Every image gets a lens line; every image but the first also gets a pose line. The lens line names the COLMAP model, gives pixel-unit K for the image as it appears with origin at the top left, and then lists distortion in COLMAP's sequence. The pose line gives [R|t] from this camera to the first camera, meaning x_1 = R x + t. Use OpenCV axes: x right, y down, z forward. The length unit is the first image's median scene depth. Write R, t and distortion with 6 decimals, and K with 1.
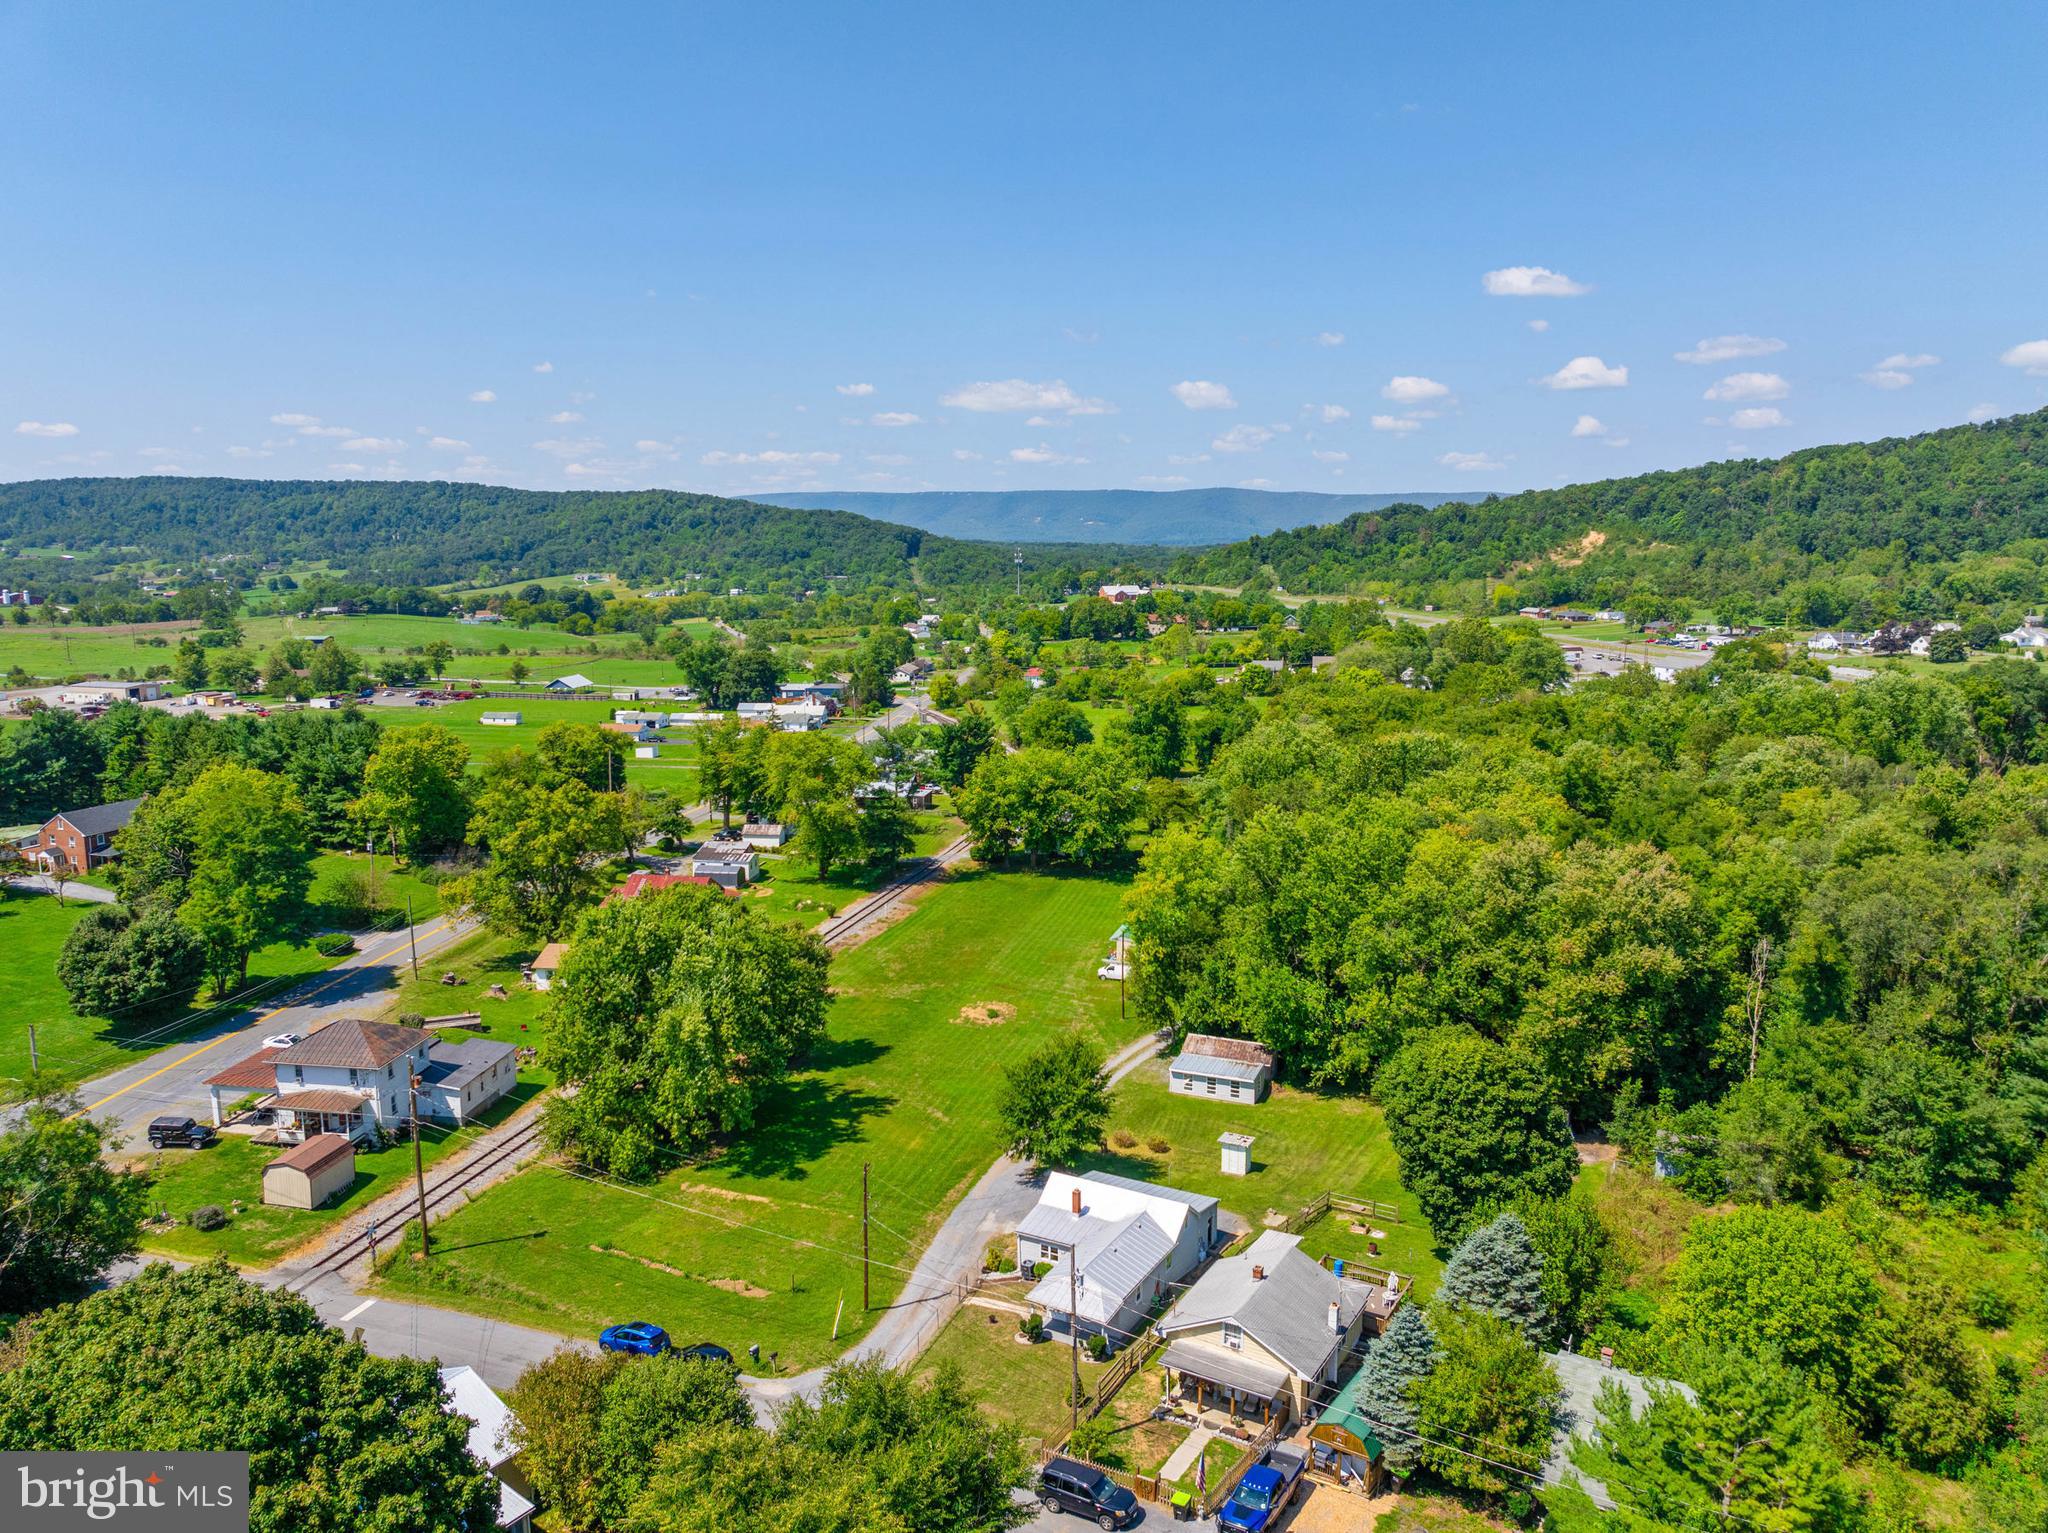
lens RADIAL K [[1435.3, 0, 1030.8], [0, 1435.3, 774.4], [0, 0, 1]] dist [-0.048458, -0.004948]
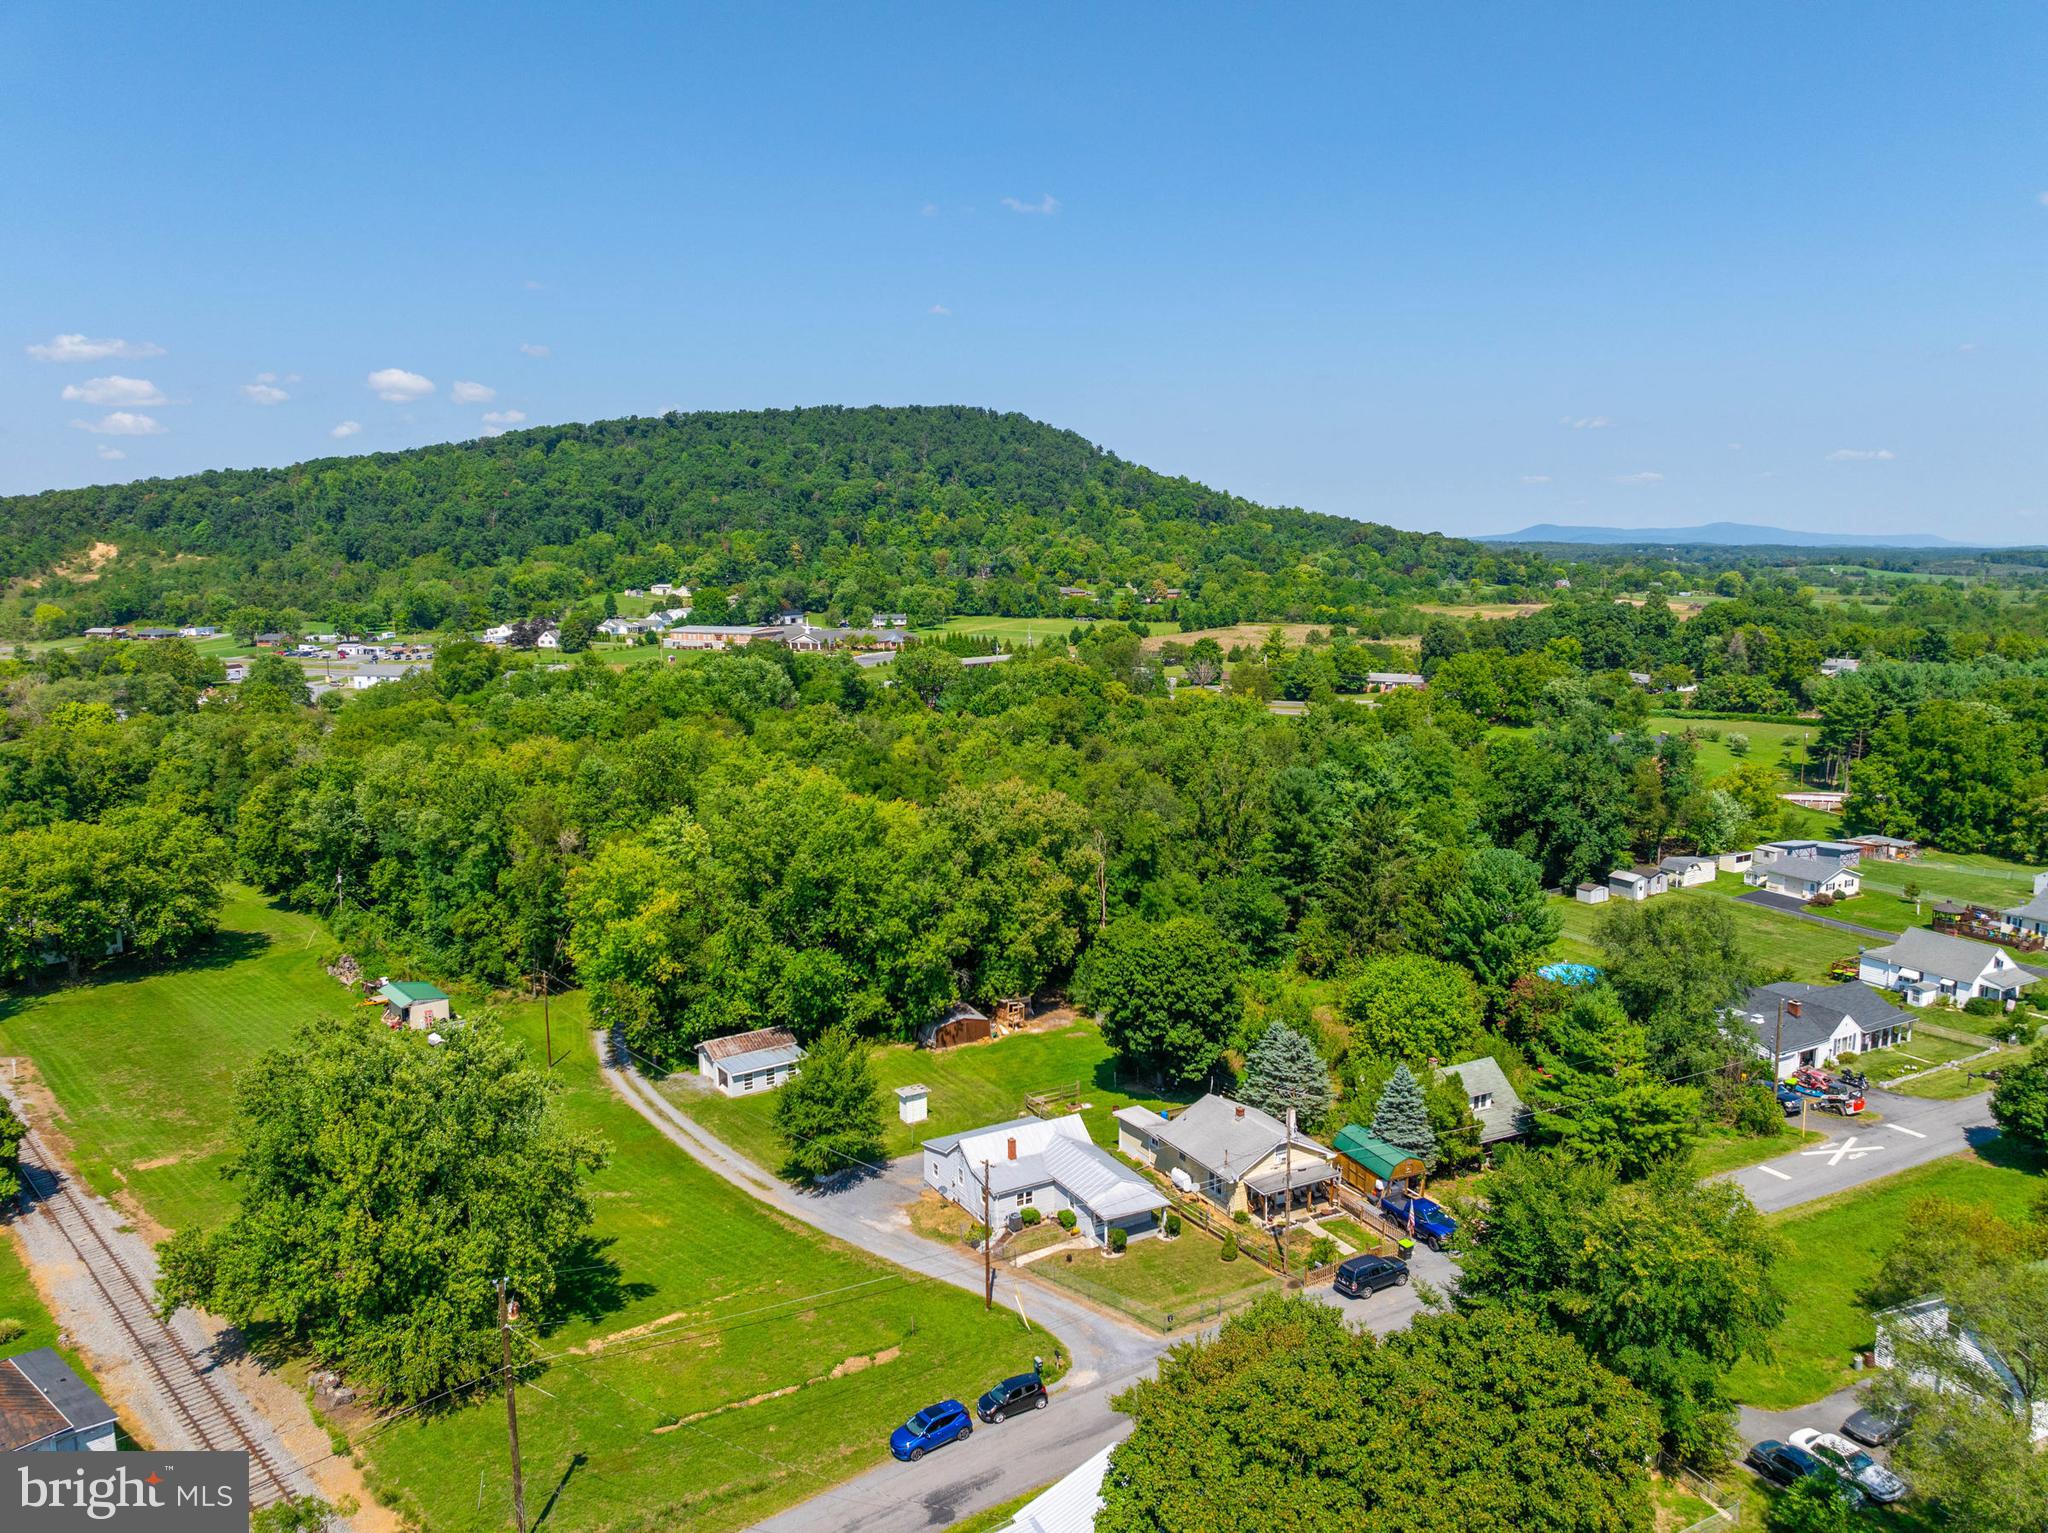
lens RADIAL K [[1435.3, 0, 1030.8], [0, 1435.3, 774.4], [0, 0, 1]] dist [-0.048458, -0.004948]
pose [[0.511521, -0.129949, 0.849388, -0.100104], [0.136080, 0.988275, 0.069246, -0.006705], [-0.848427, 0.080164, 0.523207, 0.046510]]
